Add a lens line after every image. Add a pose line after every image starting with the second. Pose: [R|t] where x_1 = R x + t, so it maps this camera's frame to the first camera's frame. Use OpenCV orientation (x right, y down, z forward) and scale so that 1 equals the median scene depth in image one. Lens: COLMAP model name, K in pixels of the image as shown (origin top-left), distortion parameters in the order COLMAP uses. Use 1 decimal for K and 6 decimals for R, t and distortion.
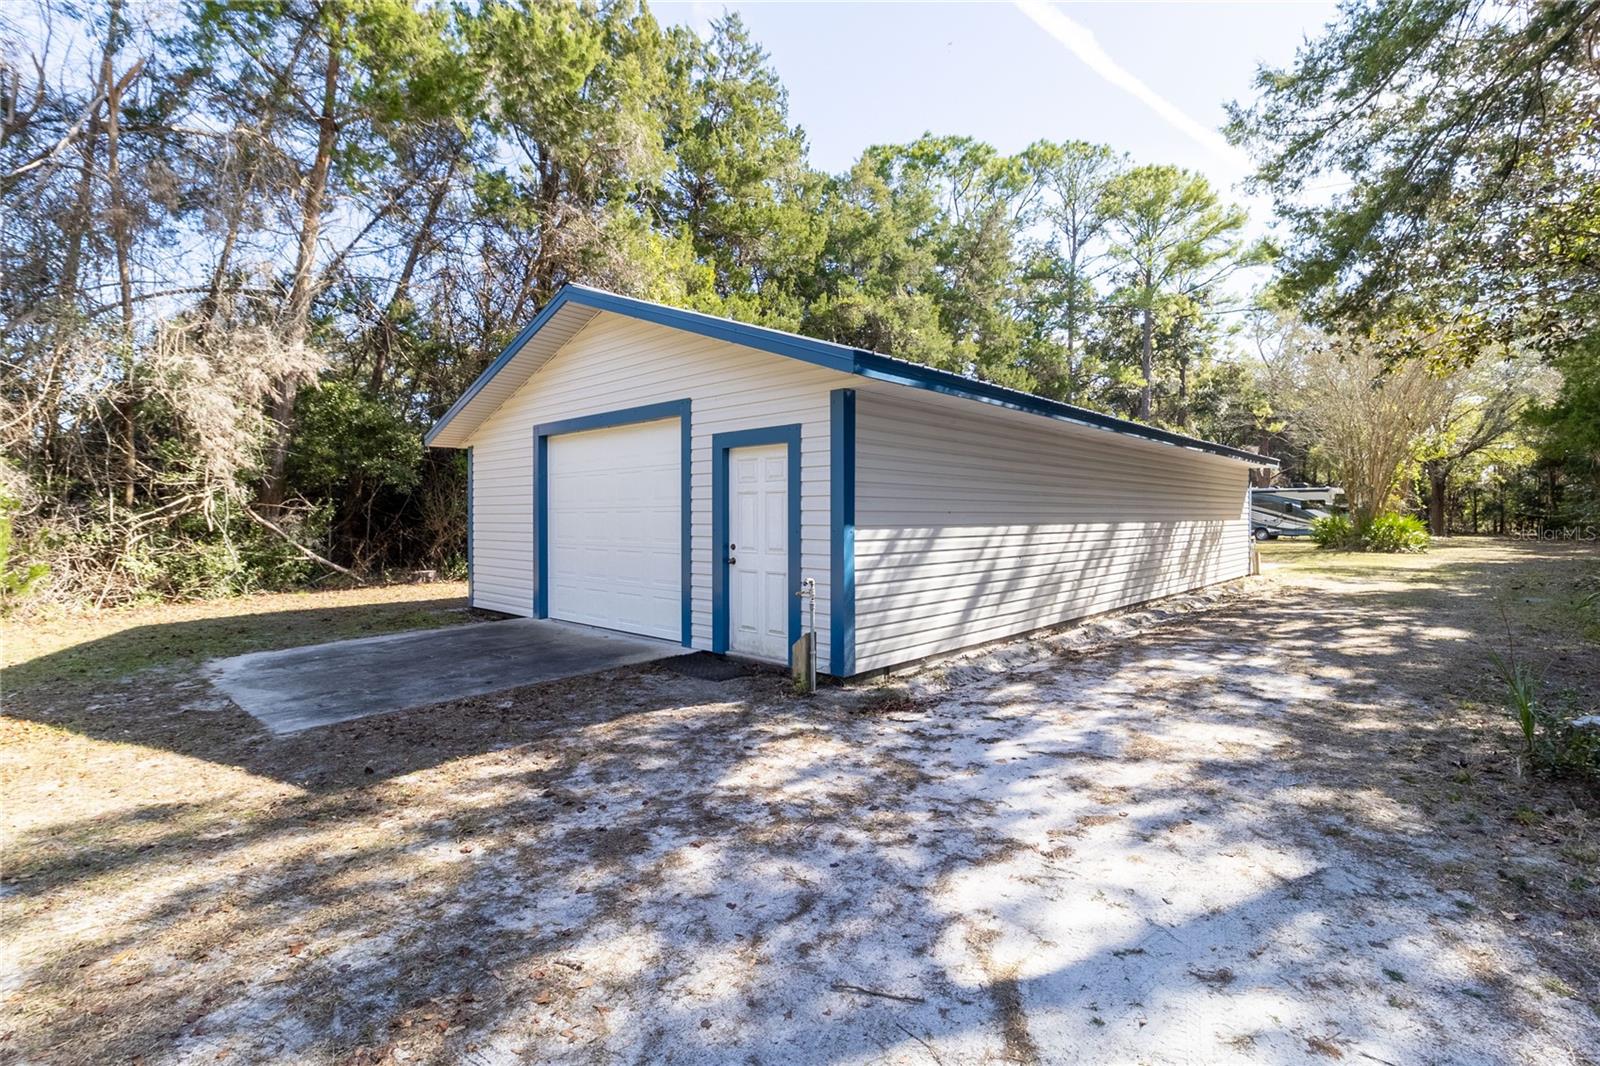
lens RADIAL K [[746.2, 0, 798.3], [0, 746.2, 490.7], [0, 0, 1]] dist [-0.000461, 0.000347]
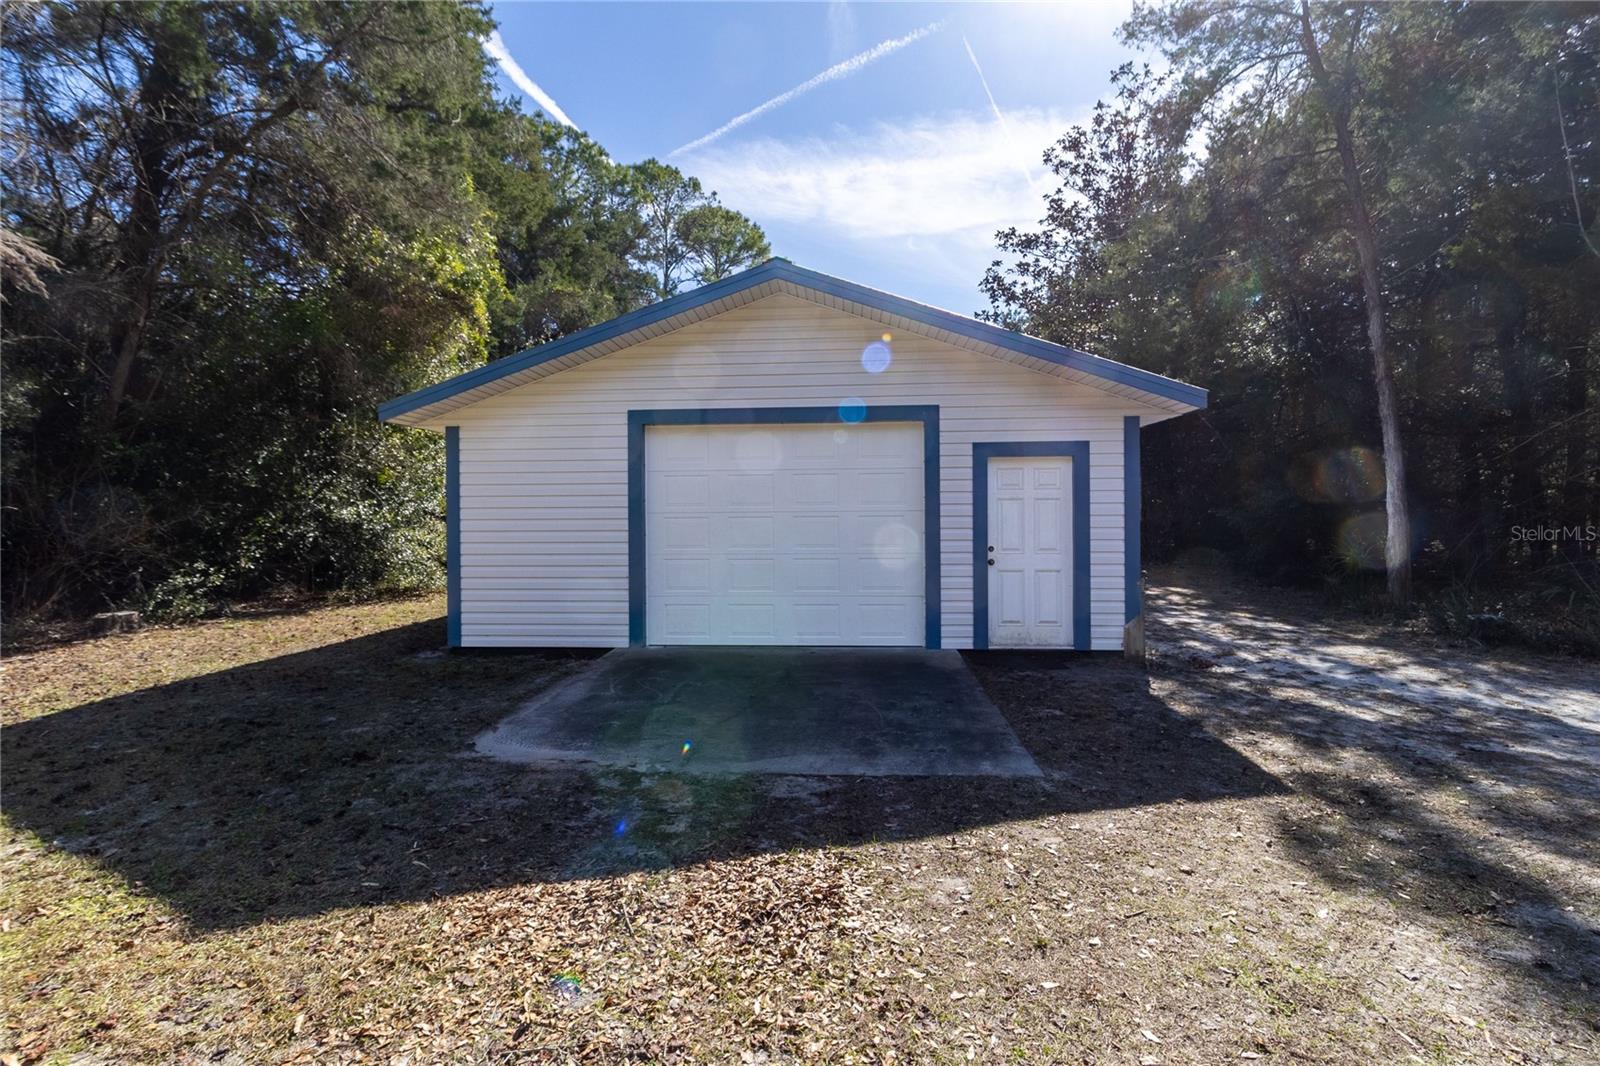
lens RADIAL K [[746.2, 0, 798.3], [0, 746.2, 490.7], [0, 0, 1]] dist [-0.000461, 0.000347]
pose [[0.774816, 0.019608, 0.631883, -0.984091], [-0.018046, 0.999798, -0.008897, 0.006281], [-0.631930, -0.004509, 0.775013, 0.342629]]
